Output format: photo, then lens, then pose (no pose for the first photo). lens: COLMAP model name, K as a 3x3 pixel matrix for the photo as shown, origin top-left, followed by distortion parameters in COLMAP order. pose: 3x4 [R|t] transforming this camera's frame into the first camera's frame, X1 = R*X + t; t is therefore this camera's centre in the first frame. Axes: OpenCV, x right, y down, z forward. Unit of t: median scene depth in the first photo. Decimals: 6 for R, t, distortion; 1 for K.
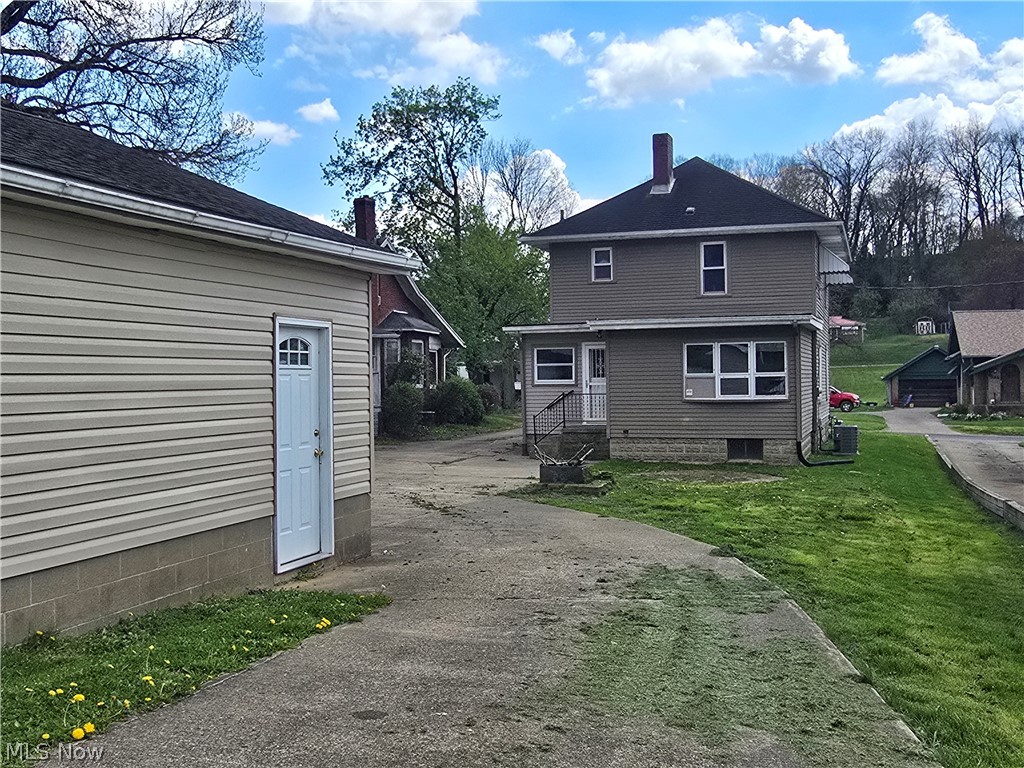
lens RADIAL K [[417.8, 0, 514.1], [0, 417.8, 380.5], [0, 0, 1]] dist [-0.003457, 0.000258]
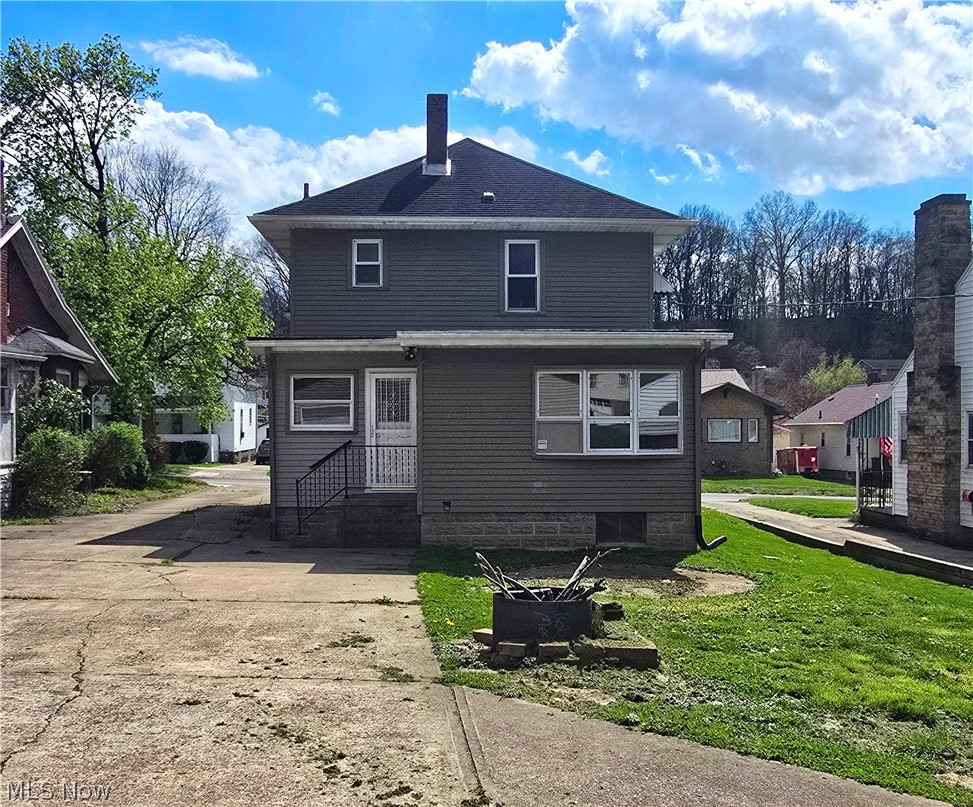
lens RADIAL K [[746.6, 0, 485.4], [0, 746.6, 425.7], [0, 0, 1]] dist [0.004437, 0.002384]
pose [[0.980466, 0.010536, 0.196404, 0.117393], [-0.011881, 0.999913, 0.005671, -0.009540], [-0.196327, -0.007894, 0.980507, -0.202542]]
